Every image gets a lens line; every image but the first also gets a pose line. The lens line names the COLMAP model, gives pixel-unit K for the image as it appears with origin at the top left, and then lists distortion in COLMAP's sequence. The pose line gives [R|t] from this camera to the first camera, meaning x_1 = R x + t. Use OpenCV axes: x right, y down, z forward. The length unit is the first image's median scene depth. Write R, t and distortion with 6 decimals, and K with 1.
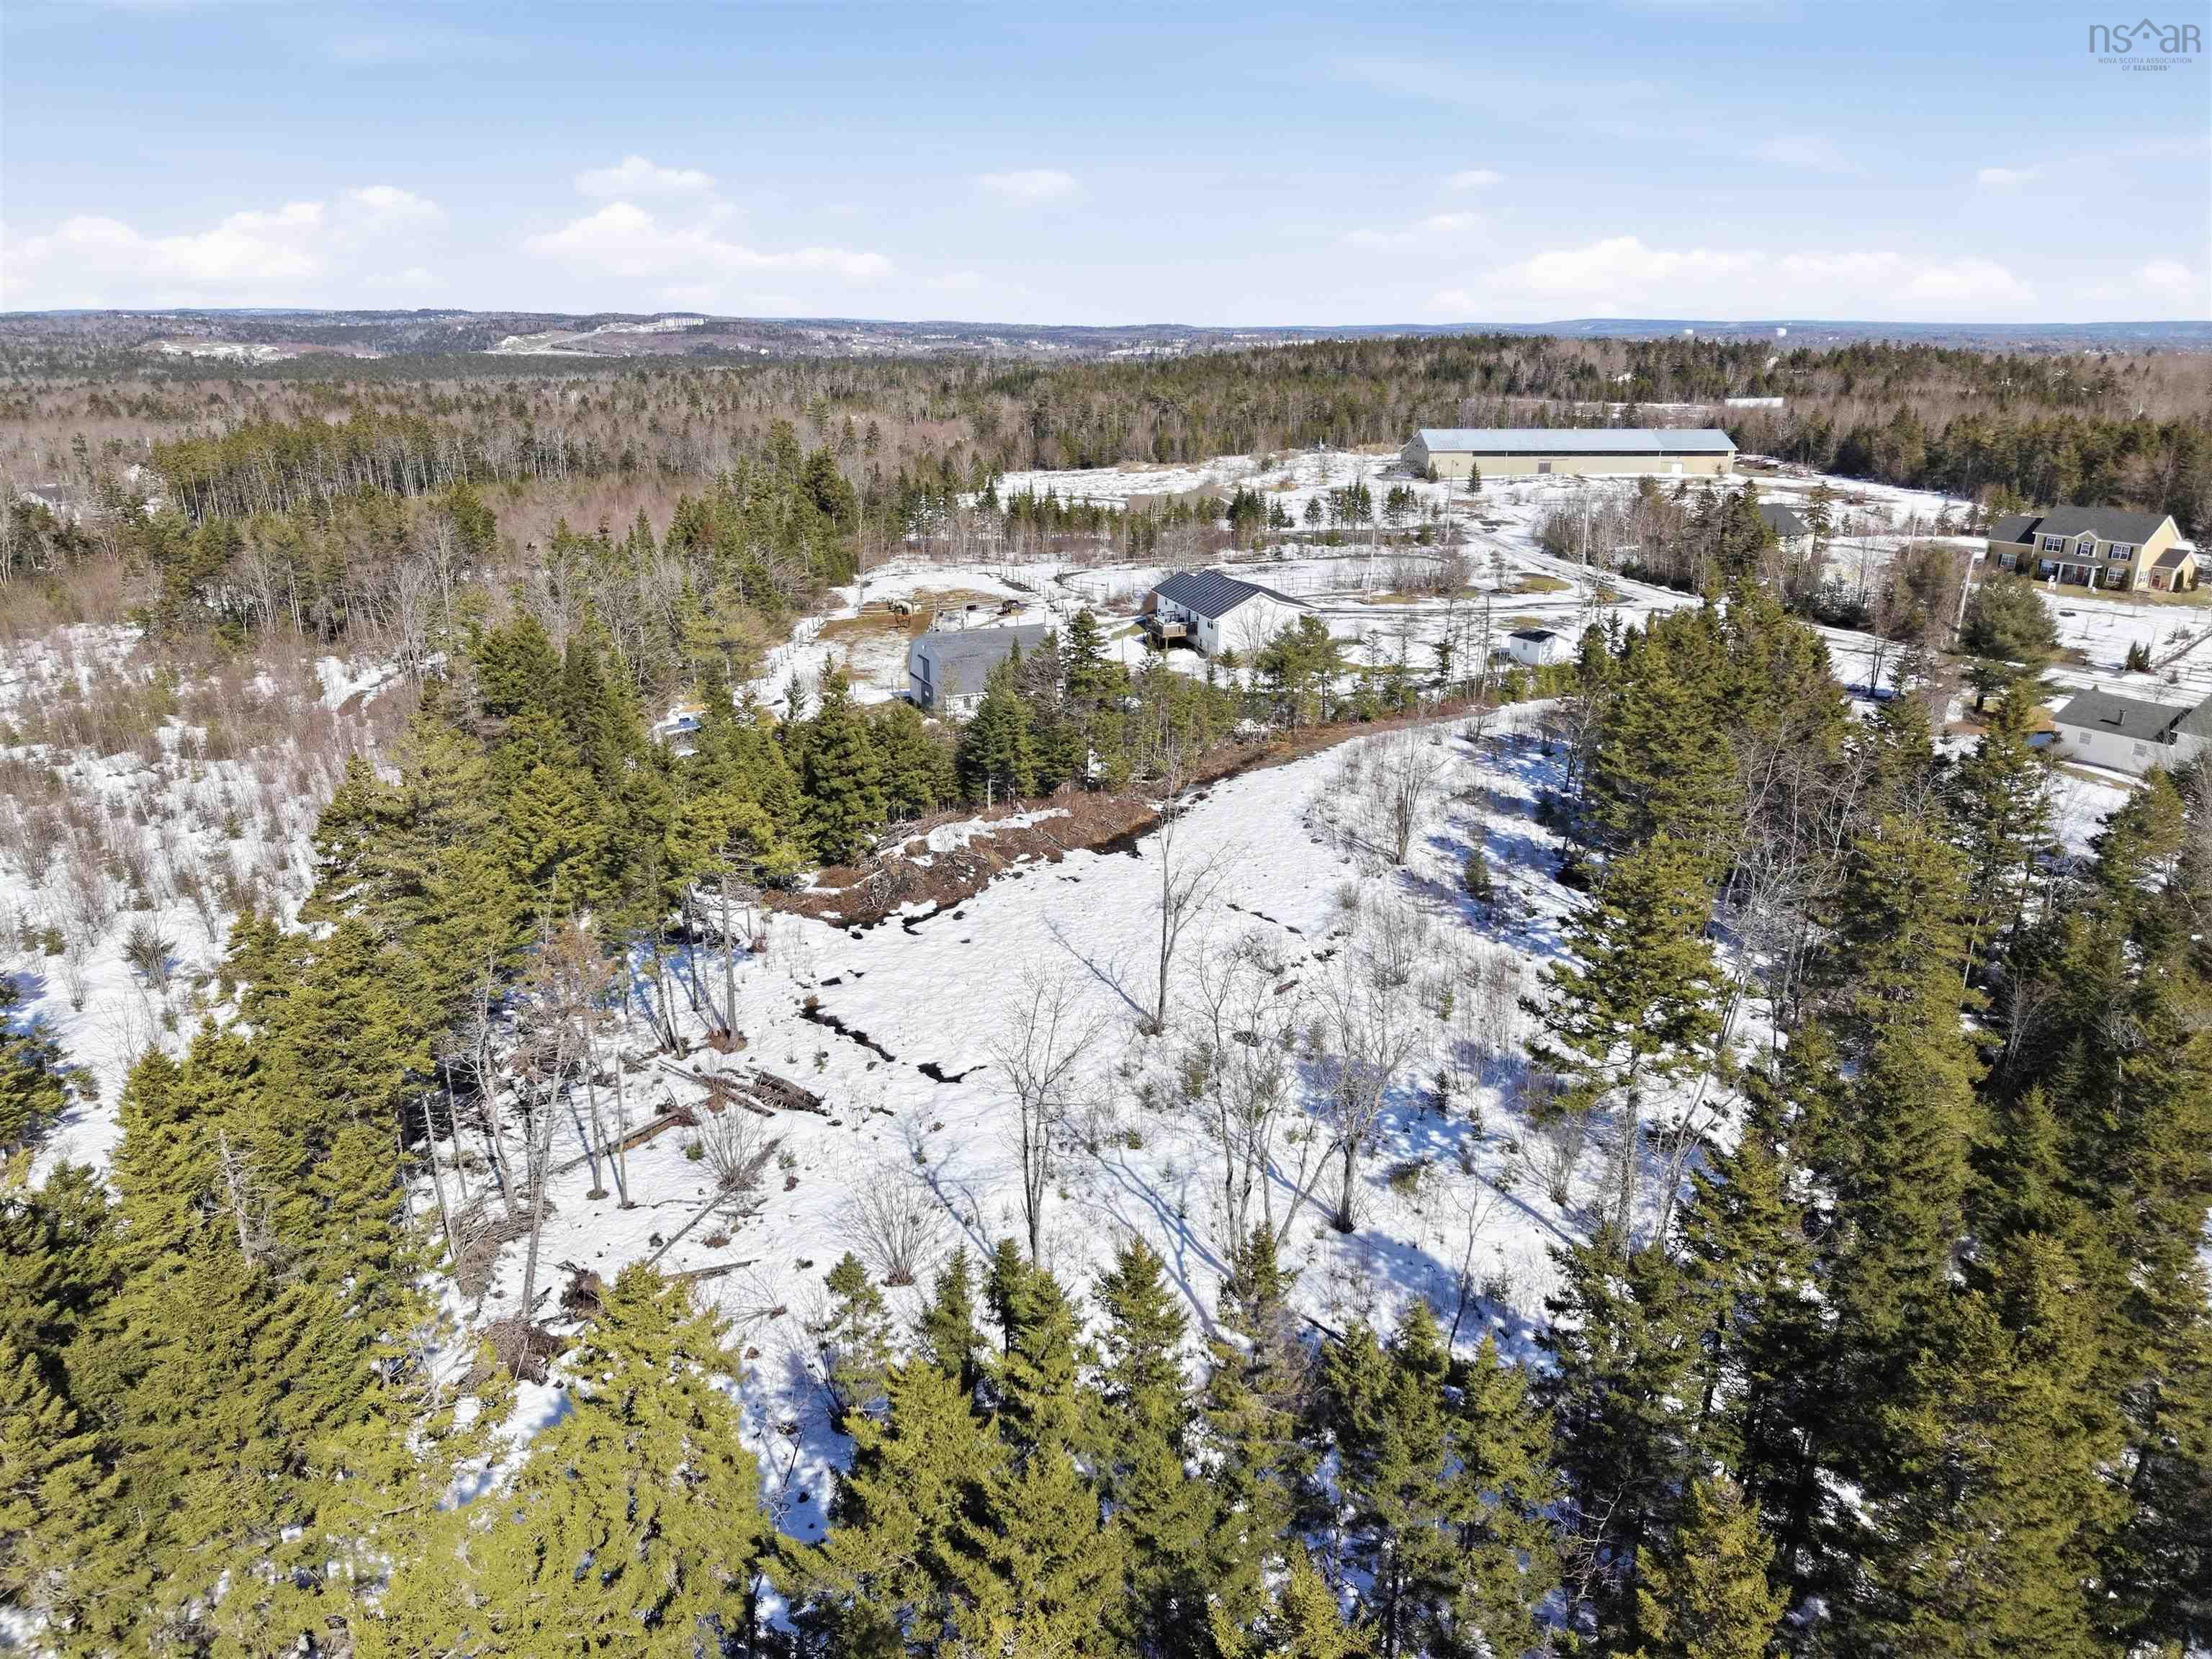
lens RADIAL K [[1477.4, 0, 1103.9], [0, 1477.4, 853.1], [0, 0, 1]] dist [0.028632, -0.031130]
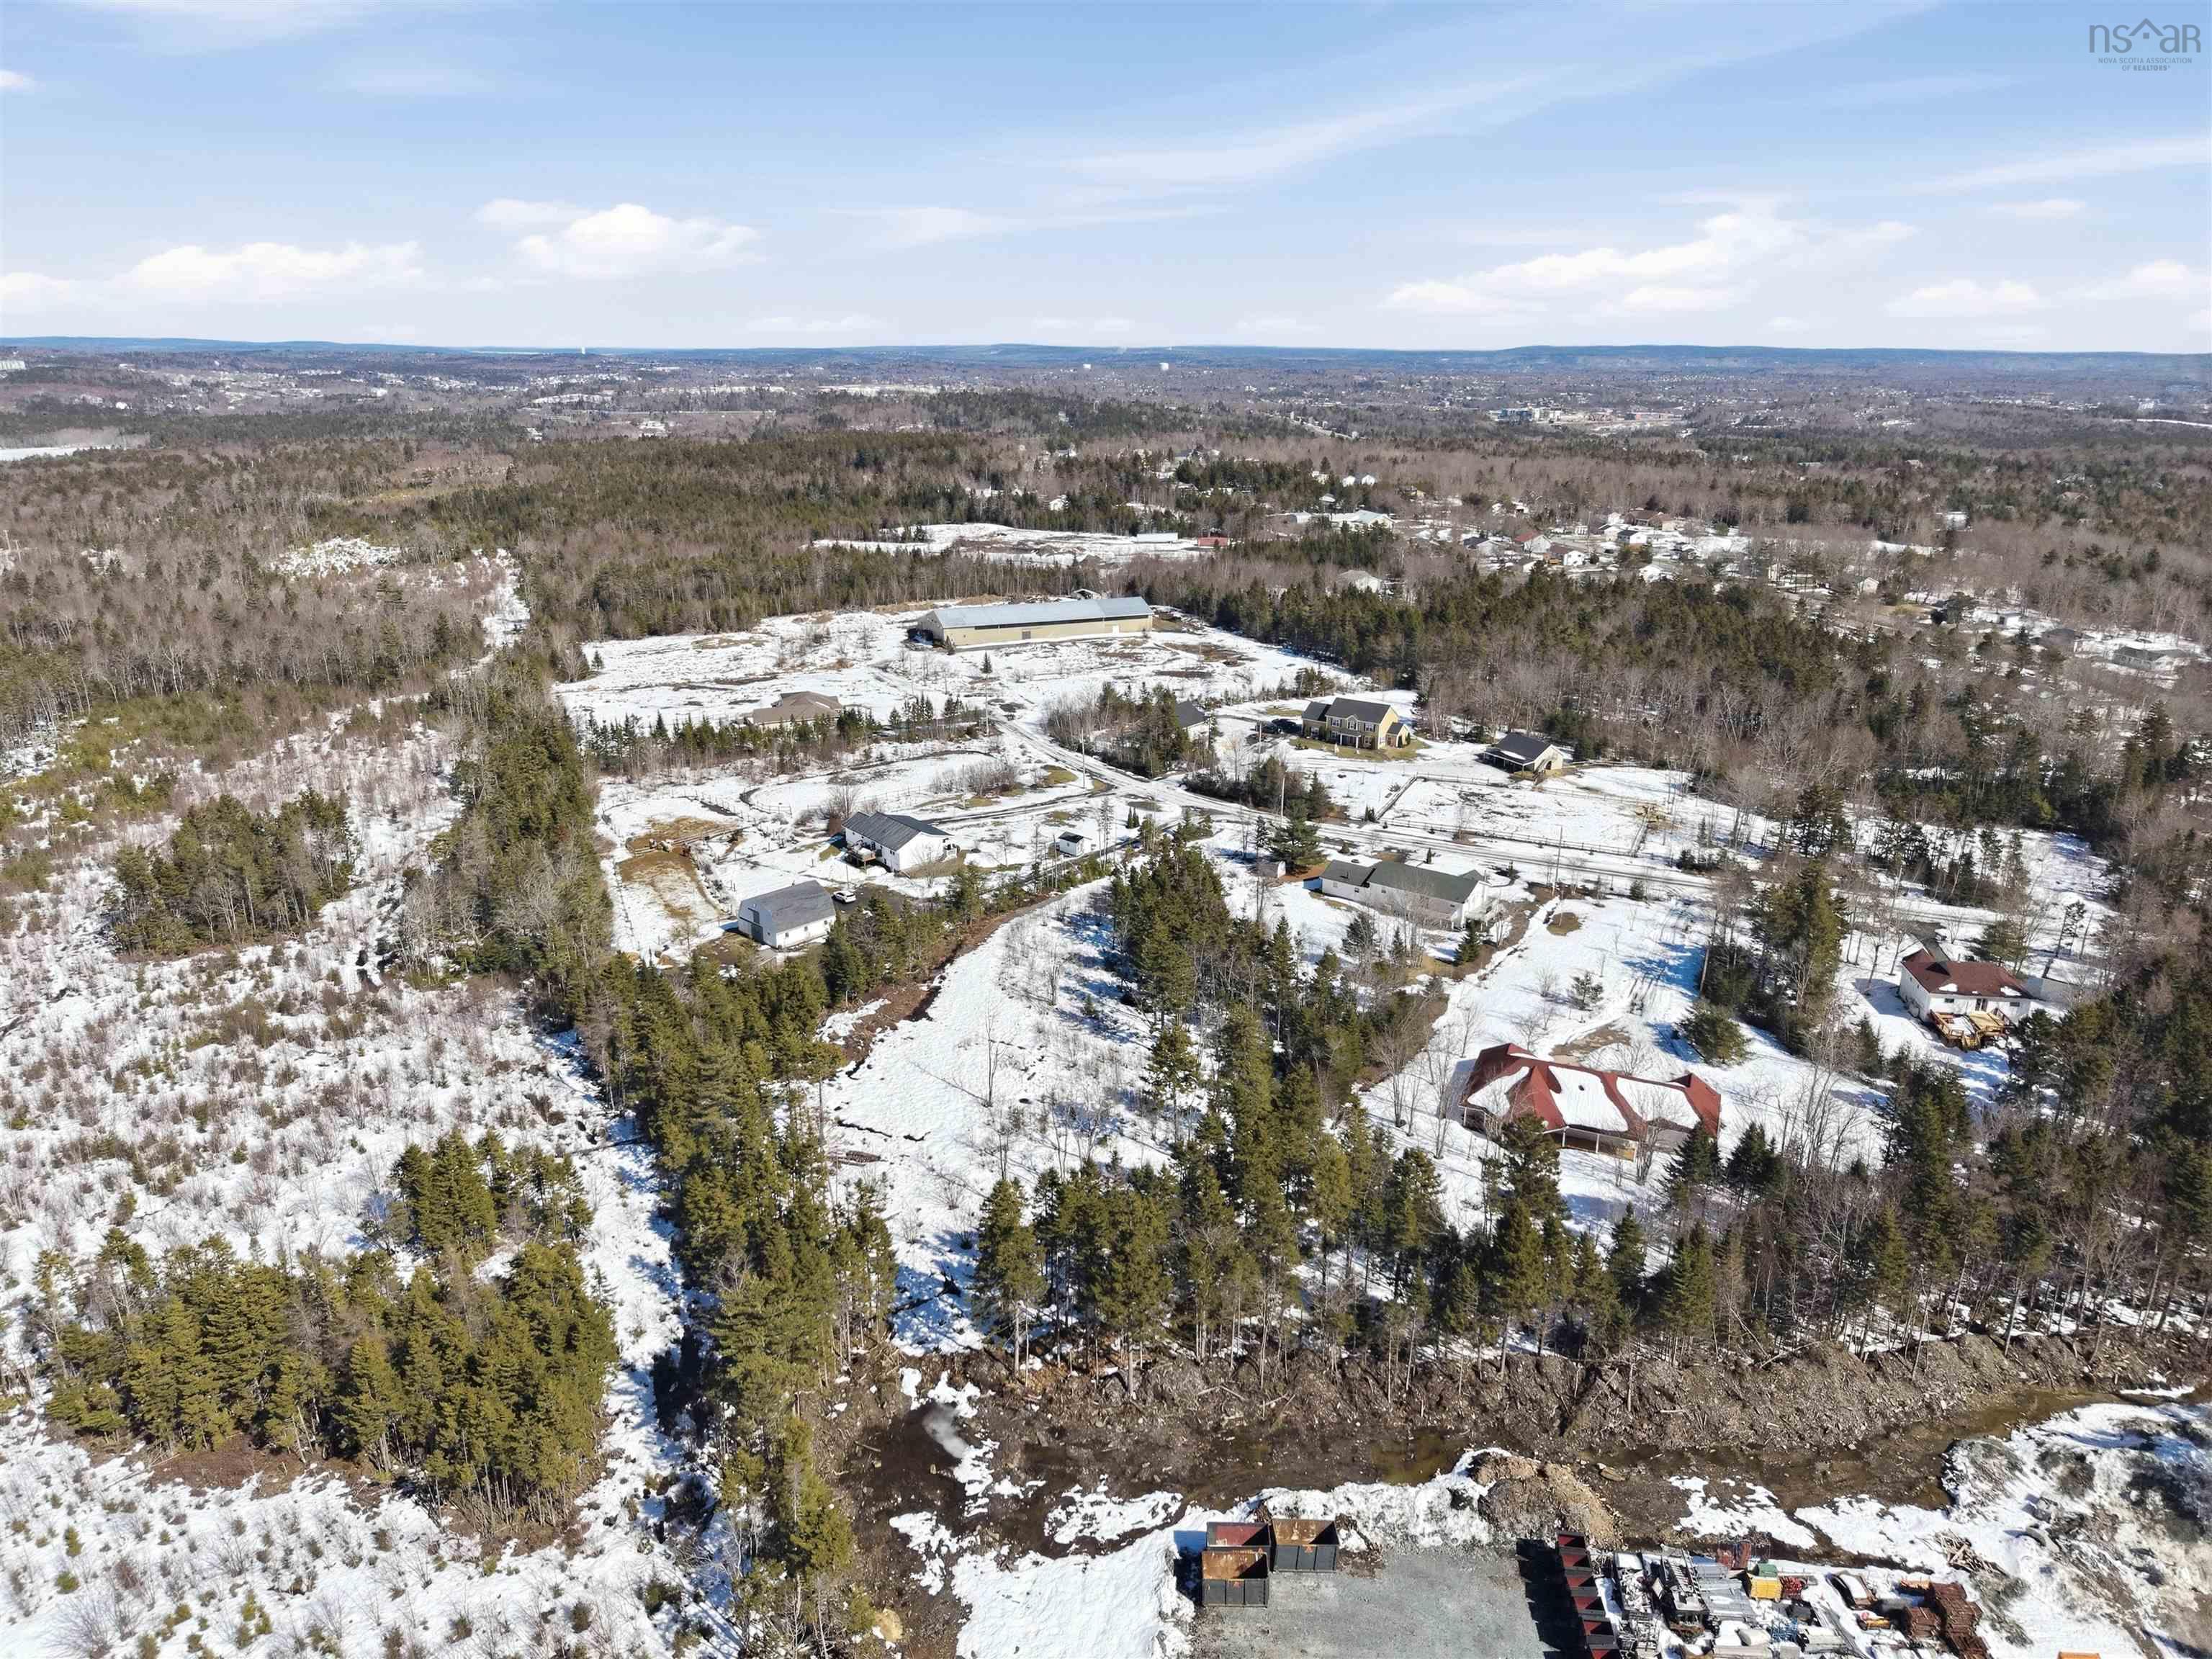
lens RADIAL K [[1477.4, 0, 1114.1], [0, 1477.4, 828.1], [0, 0, 1]] dist [0.028632, -0.031130]
pose [[0.930440, -0.111748, 0.348990, -0.274427], [0.121545, 0.992566, -0.006226, -0.140008], [-0.345700, 0.048211, 0.937106, -0.663262]]
